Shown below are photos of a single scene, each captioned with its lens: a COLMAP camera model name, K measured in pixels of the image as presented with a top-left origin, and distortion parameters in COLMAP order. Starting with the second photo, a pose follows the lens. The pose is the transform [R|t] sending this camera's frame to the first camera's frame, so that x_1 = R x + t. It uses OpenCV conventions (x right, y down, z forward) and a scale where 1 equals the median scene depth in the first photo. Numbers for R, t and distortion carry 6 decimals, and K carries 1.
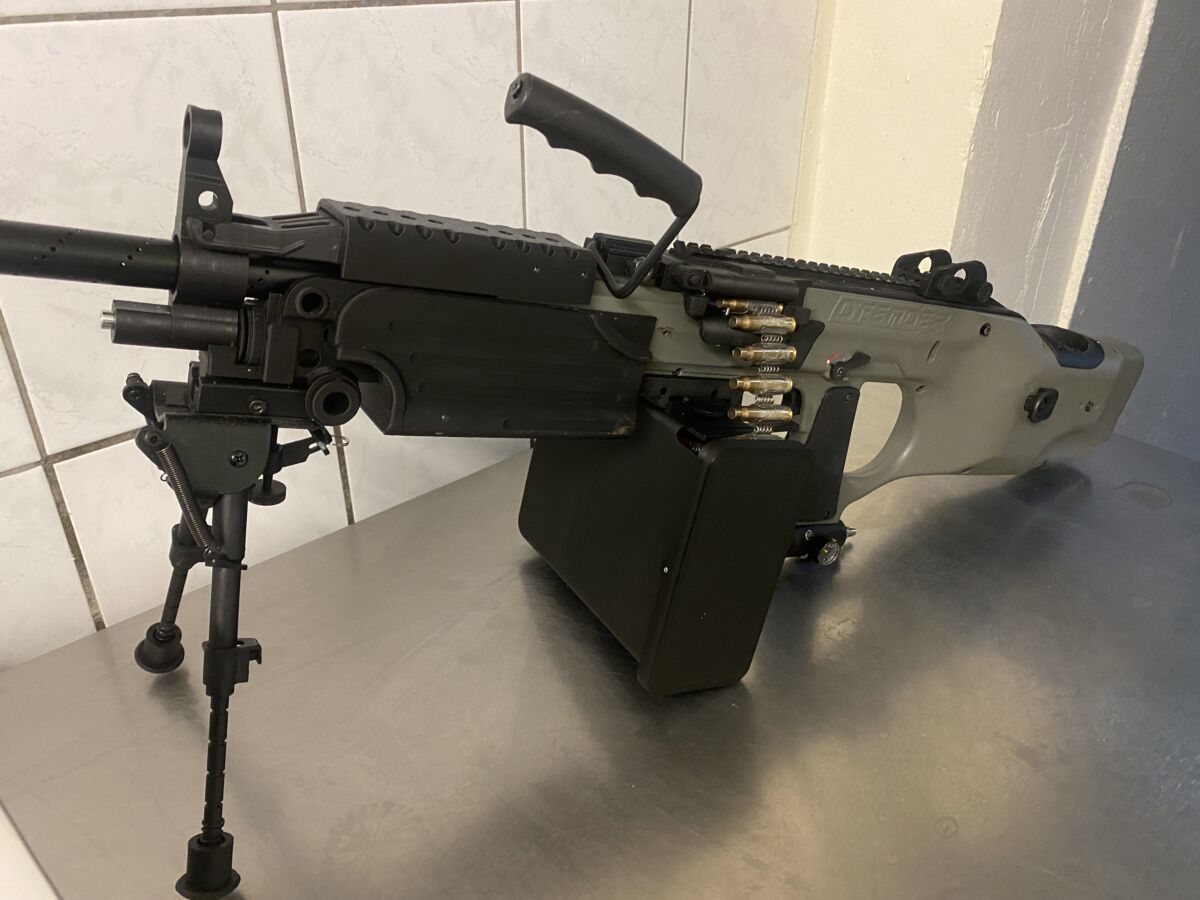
lens RADIAL K [[928.2, 0, 600.0], [0, 928.2, 450.0], [0, 0, 1]] dist [0.028242, 0.003021]
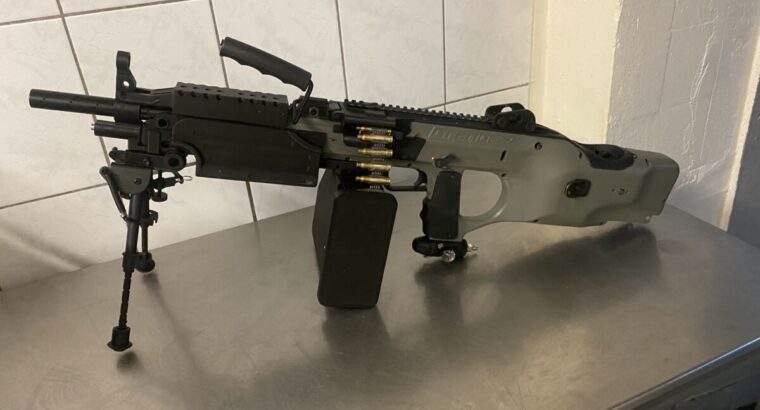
lens RADIAL K [[586.1, 0, 380.0], [0, 586.1, 205.0], [0, 0, 1]] dist [0.044361, -0.003054]
pose [[0.946599, 0.075448, -0.313460, 0.639393], [-0.078092, 0.996938, 0.004132, 0.013160], [0.312812, 0.020568, 0.949592, -0.297260]]
